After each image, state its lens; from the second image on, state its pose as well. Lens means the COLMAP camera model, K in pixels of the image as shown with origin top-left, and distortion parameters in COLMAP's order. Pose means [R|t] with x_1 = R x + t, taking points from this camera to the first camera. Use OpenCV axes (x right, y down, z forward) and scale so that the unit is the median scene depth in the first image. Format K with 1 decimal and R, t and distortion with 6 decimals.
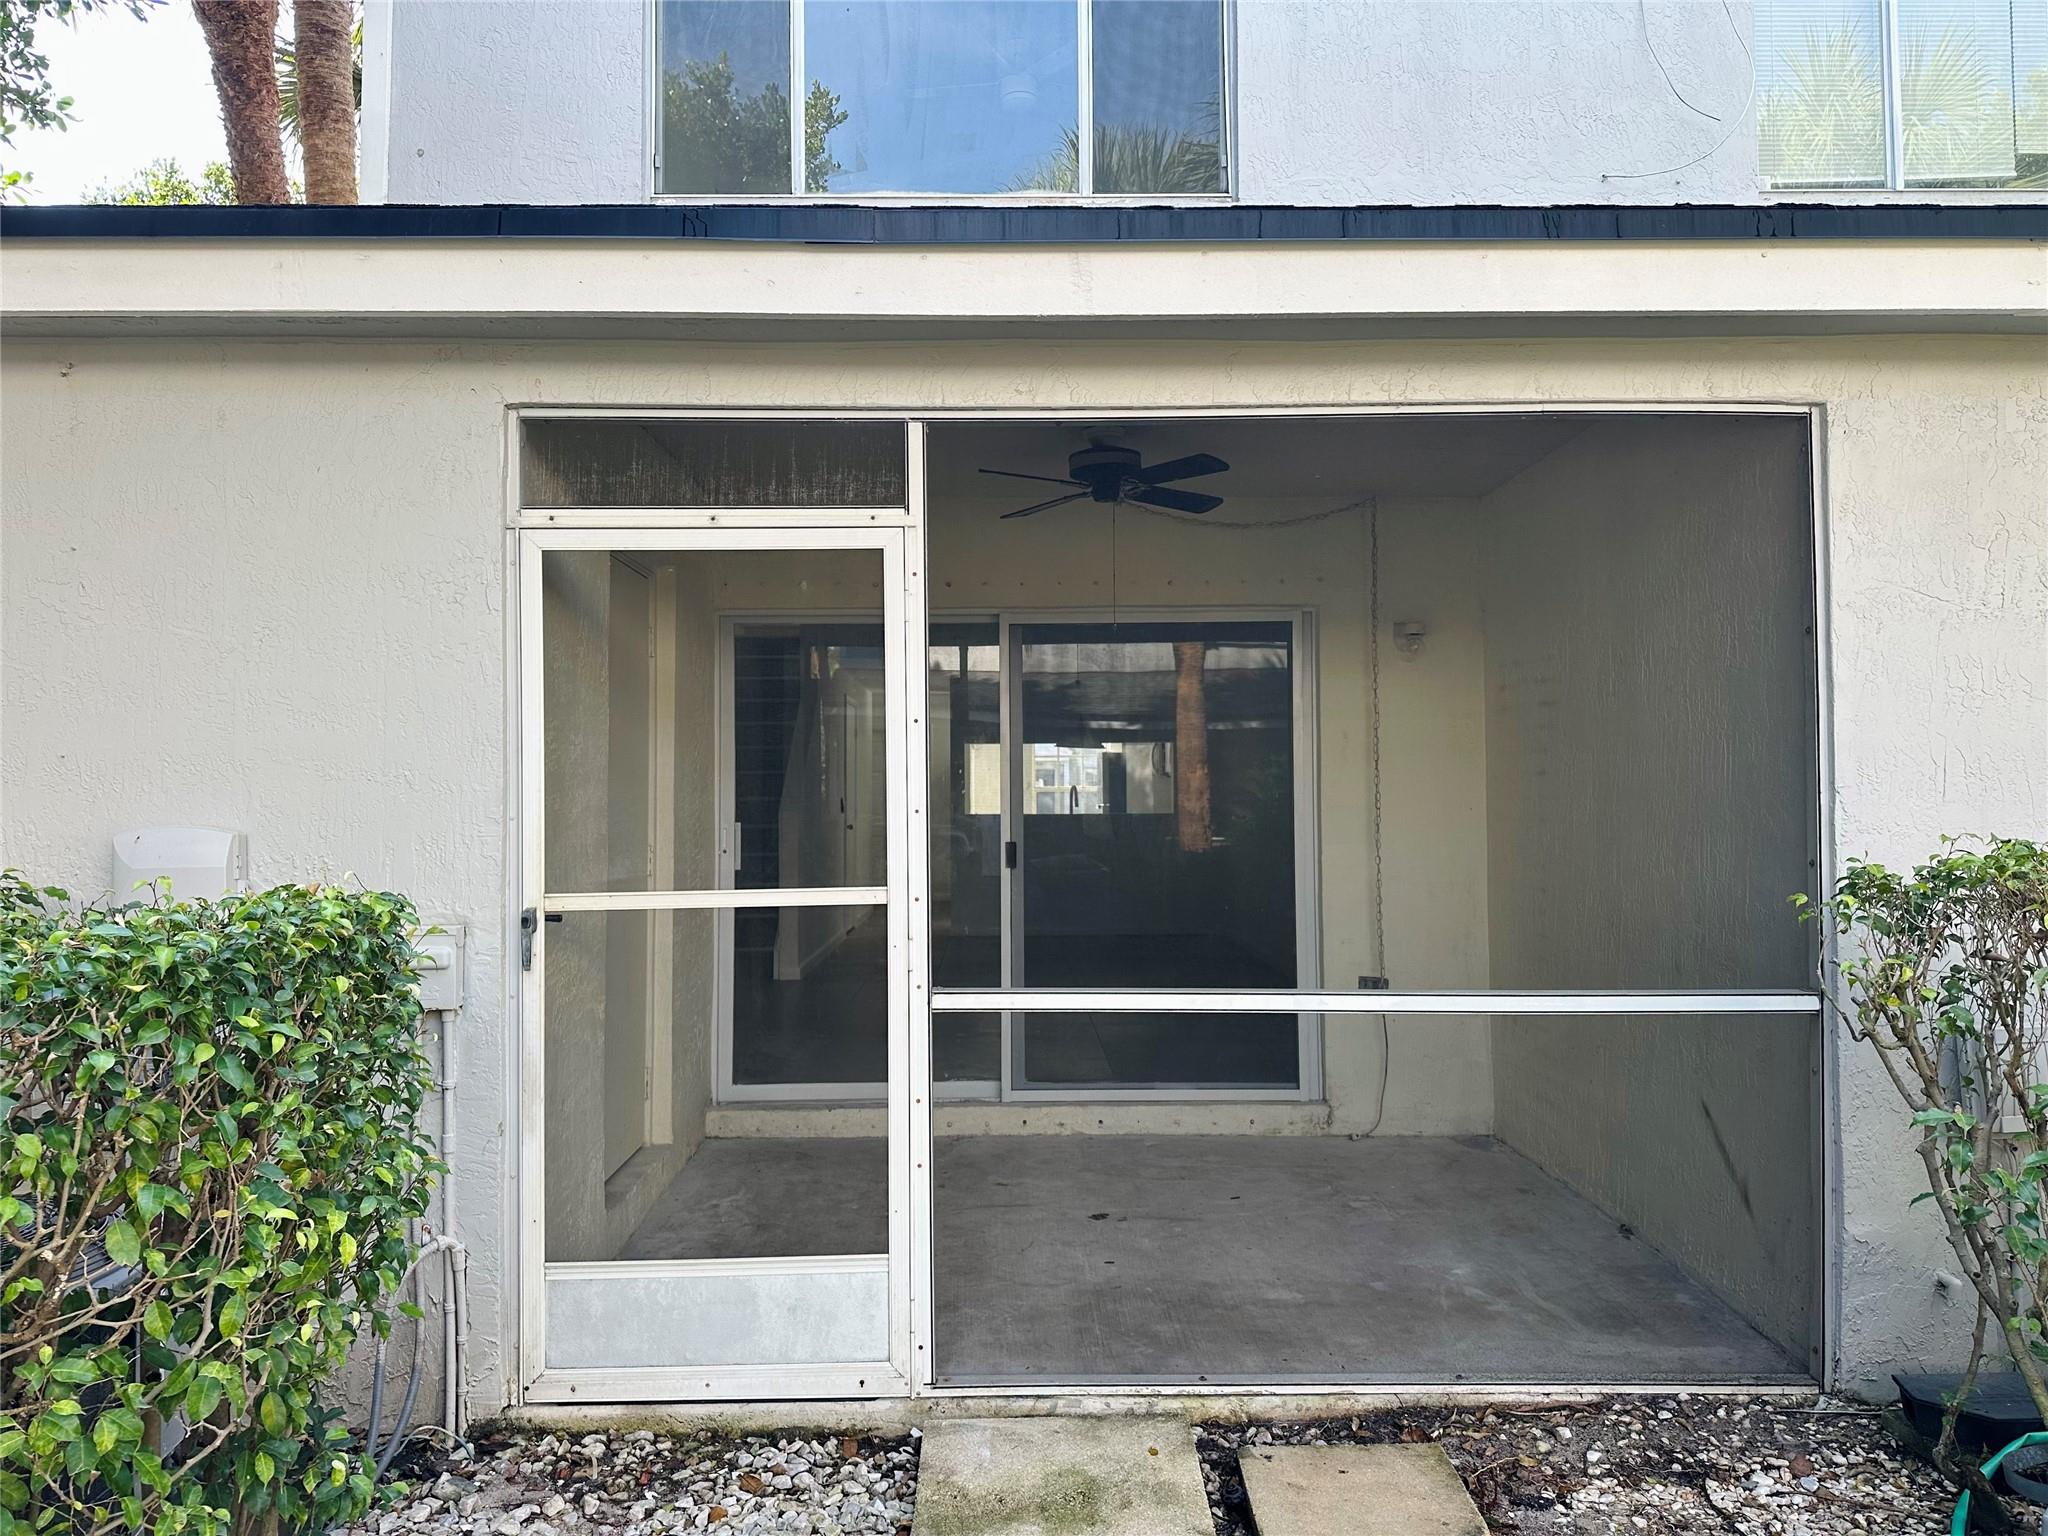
lens RADIAL K [[1361.6, 0, 916.5], [0, 1361.6, 759.4], [0, 0, 1]] dist [0.094454, -0.111661]
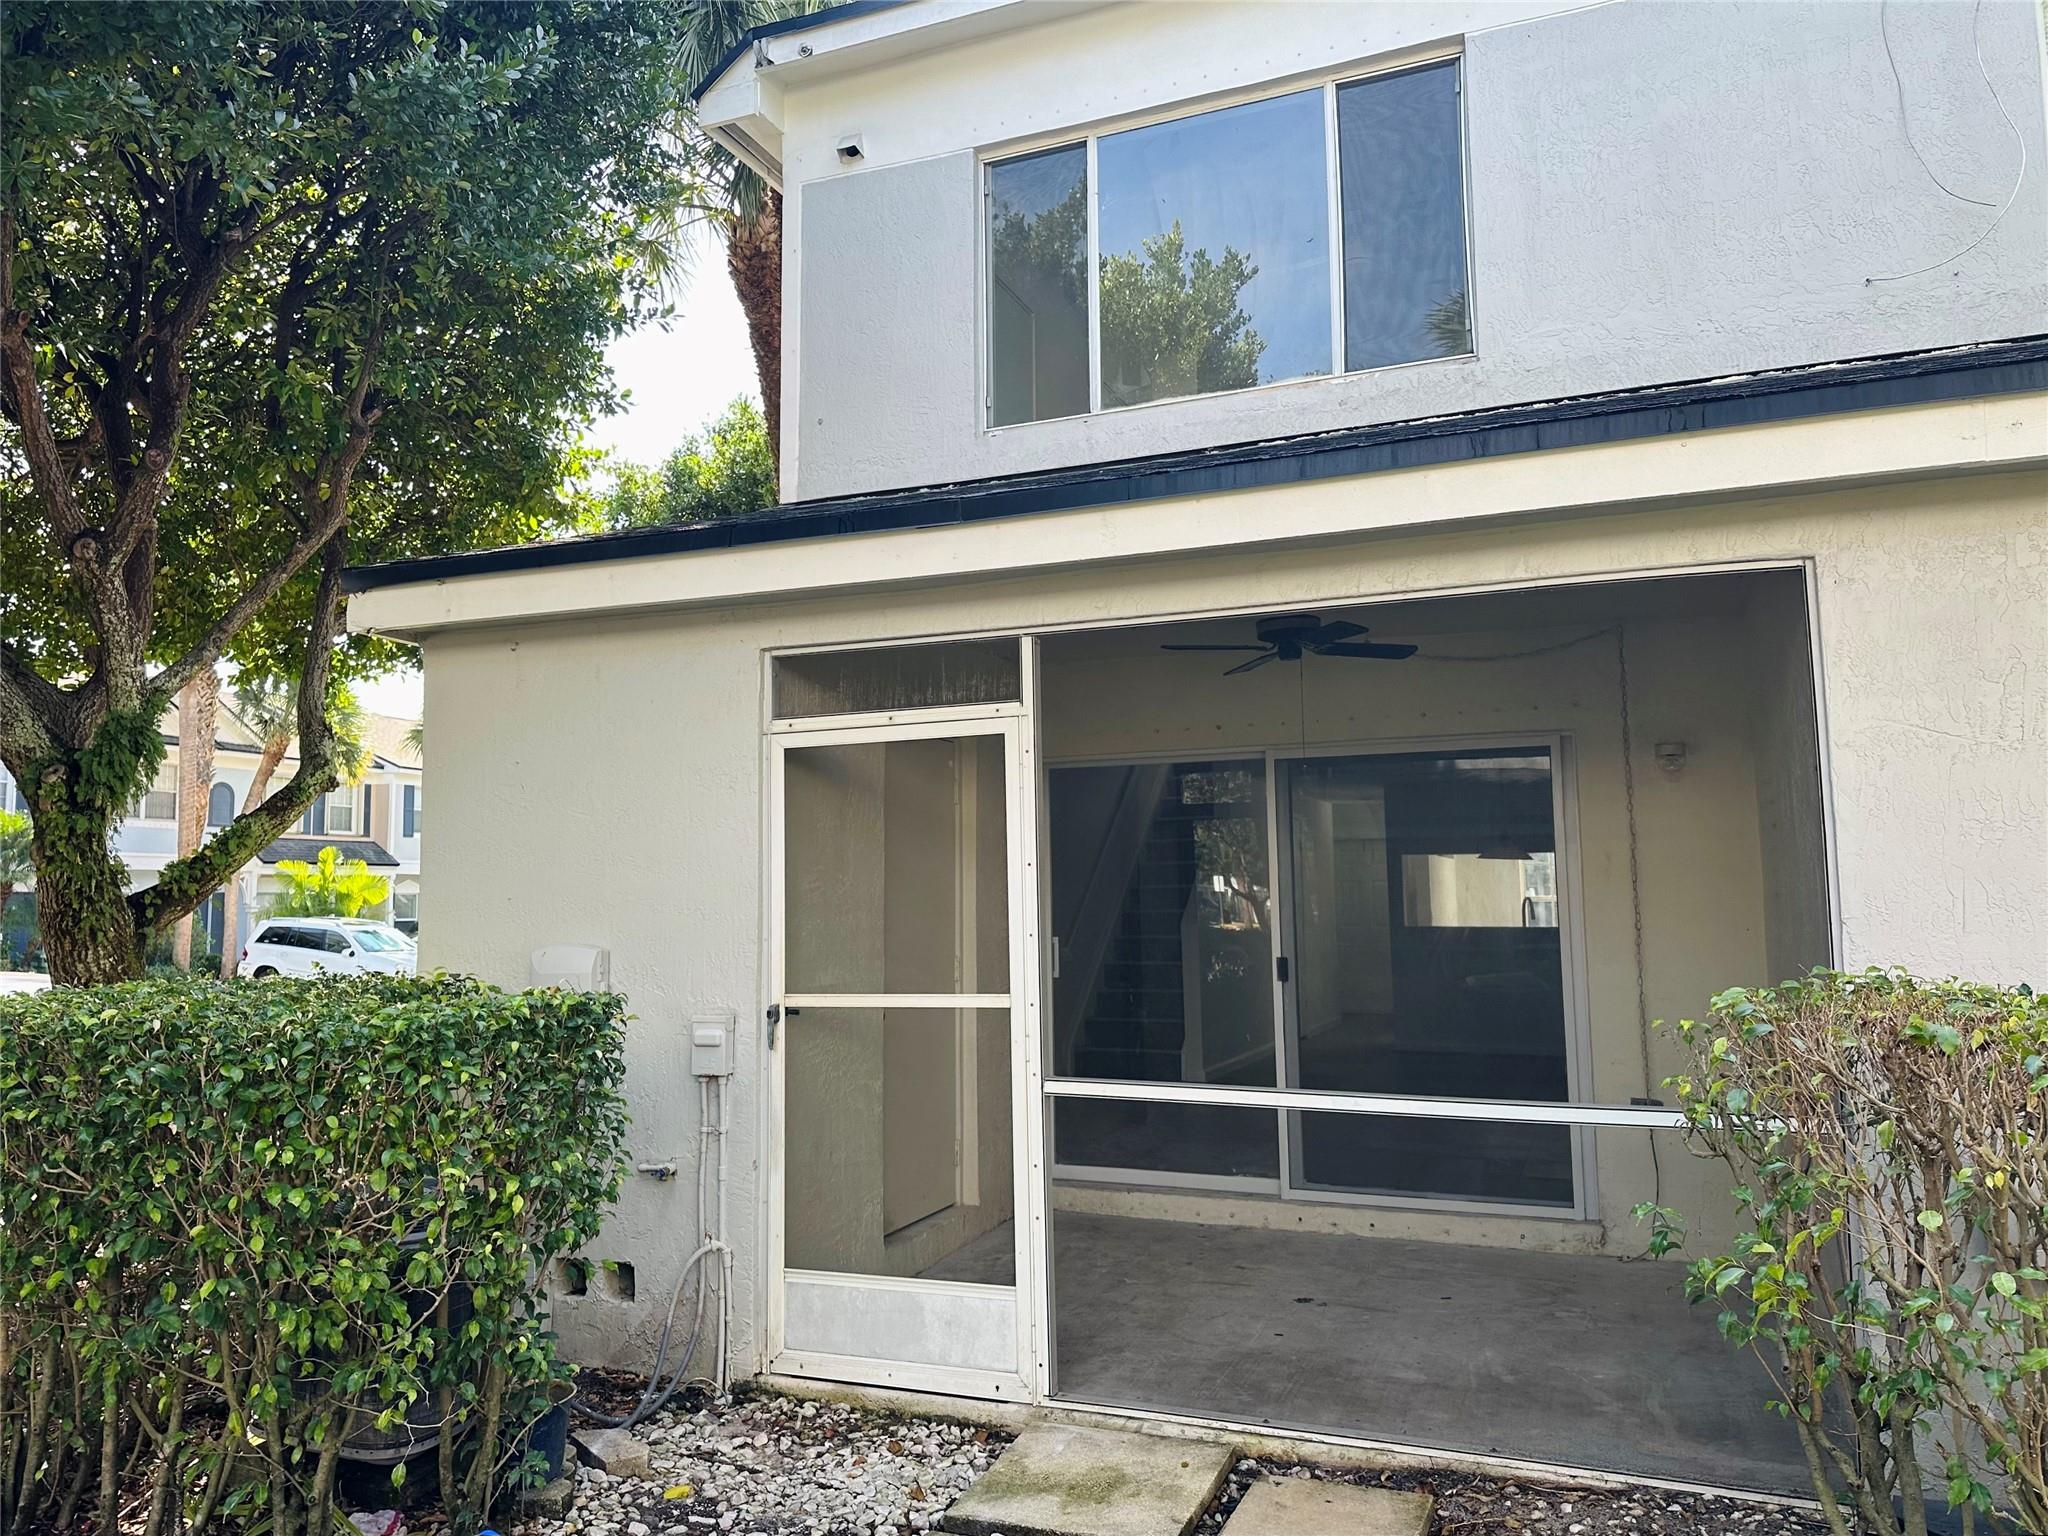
lens RADIAL K [[1446.4, 0, 1019.9], [0, 1446.4, 757.2], [0, 0, 1]] dist [0.119782, -0.149517]
pose [[0.922647, -0.043221, -0.383215, 0.524341], [0.017312, 0.997340, -0.070804, -0.033070], [0.385256, 0.058693, 0.920941, -0.276538]]
